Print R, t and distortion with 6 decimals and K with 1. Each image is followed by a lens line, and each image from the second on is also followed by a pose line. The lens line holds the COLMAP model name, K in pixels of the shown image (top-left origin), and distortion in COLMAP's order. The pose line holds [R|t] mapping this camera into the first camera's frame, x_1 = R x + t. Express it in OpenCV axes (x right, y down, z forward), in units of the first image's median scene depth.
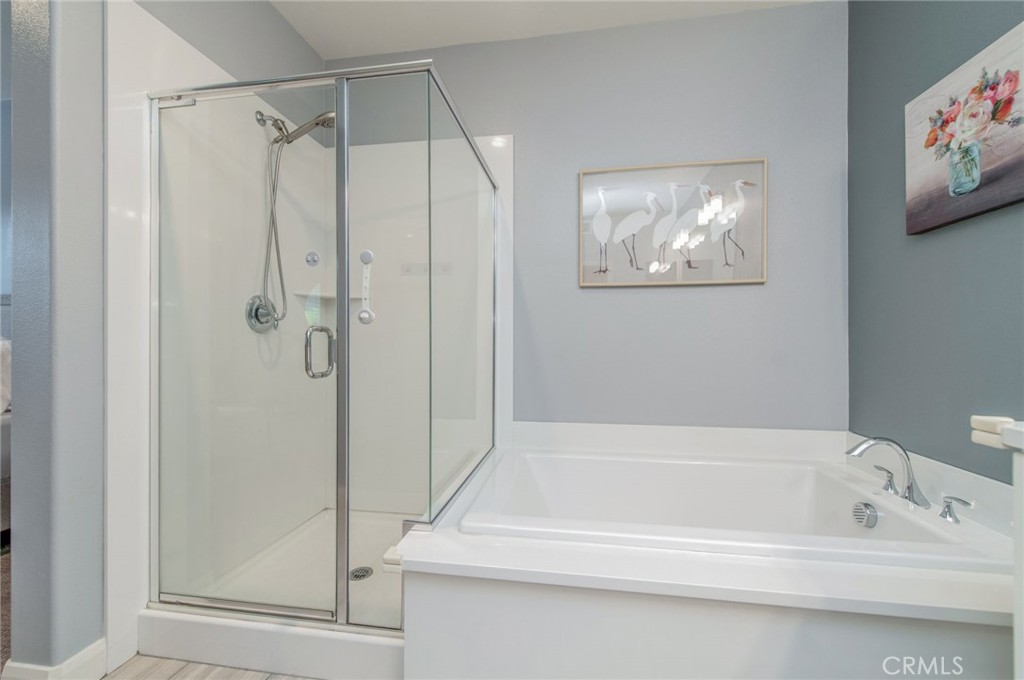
lens RADIAL K [[400.7, 0, 514.3], [0, 400.7, 341.2], [0, 0, 1]] dist [0.014445, -0.003782]
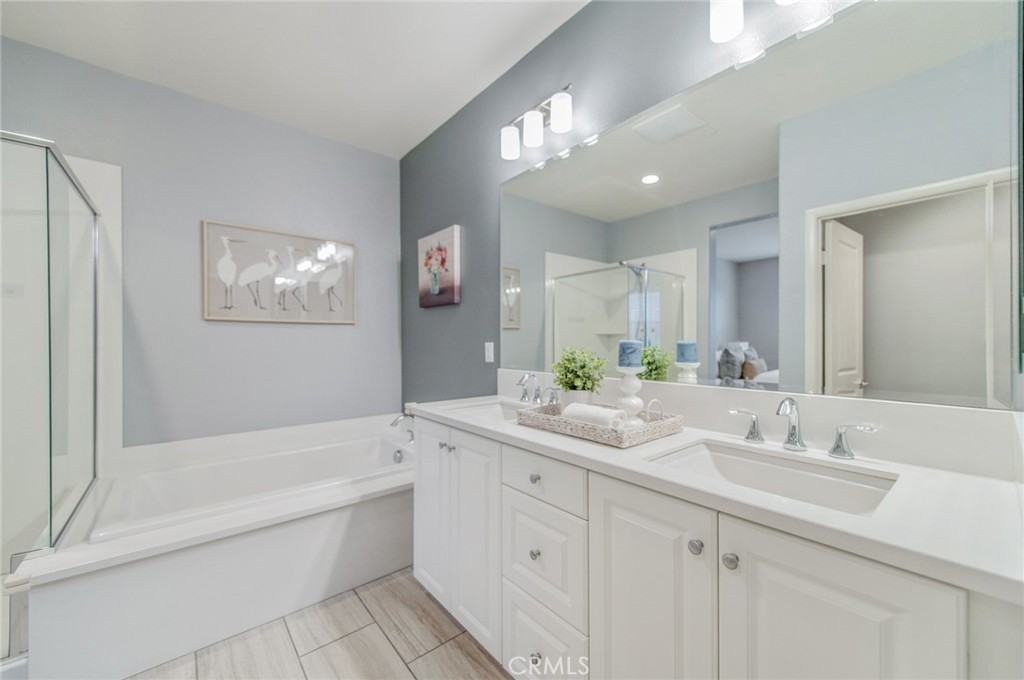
lens RADIAL K [[400.7, 0, 514.5], [0, 400.7, 342.5], [0, 0, 1]] dist [0.014445, -0.003782]
pose [[0.656109, -0.003968, 0.754656, -0.135945], [-0.003684, 0.999957, 0.008460, -0.088459], [-0.754657, -0.008331, 0.656066, -0.465621]]
